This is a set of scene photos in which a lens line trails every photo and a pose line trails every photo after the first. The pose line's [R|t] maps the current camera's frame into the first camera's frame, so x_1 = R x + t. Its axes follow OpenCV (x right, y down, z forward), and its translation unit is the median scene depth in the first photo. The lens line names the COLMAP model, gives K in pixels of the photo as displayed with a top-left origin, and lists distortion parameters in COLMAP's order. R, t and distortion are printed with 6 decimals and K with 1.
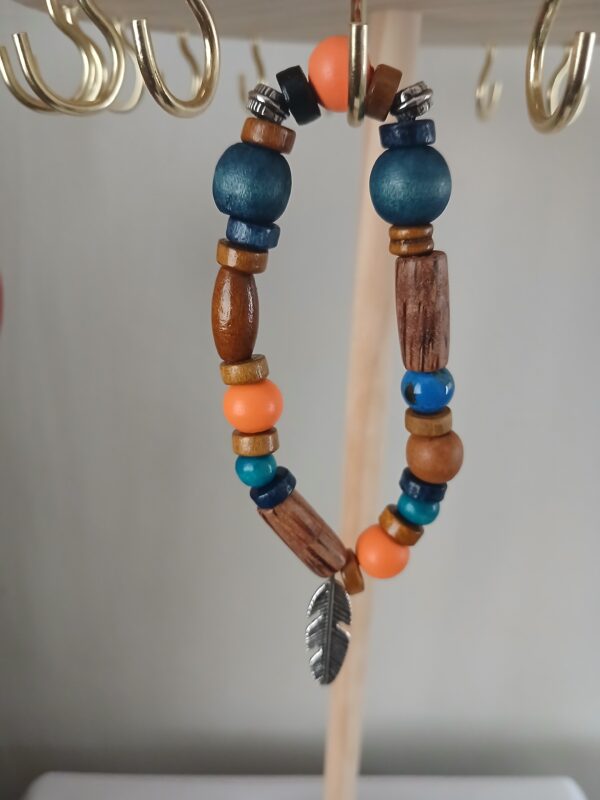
lens RADIAL K [[633.8, 0, 300.0], [0, 633.8, 400.0], [0, 0, 1]] dist [-0.014564, -0.005901]
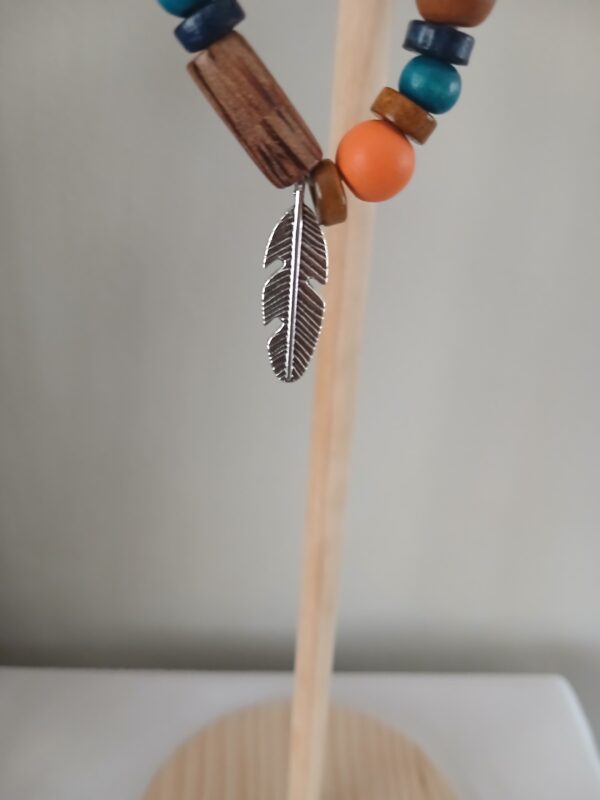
lens RADIAL K [[633.8, 0, 300.0], [0, 633.8, 400.0], [0, 0, 1]] dist [-0.014564, -0.005901]
pose [[0.999401, 0.015776, 0.030811, 0.035189], [-0.017855, 0.997495, 0.068441, 0.469534], [-0.029654, -0.068950, 0.997179, 0.323522]]
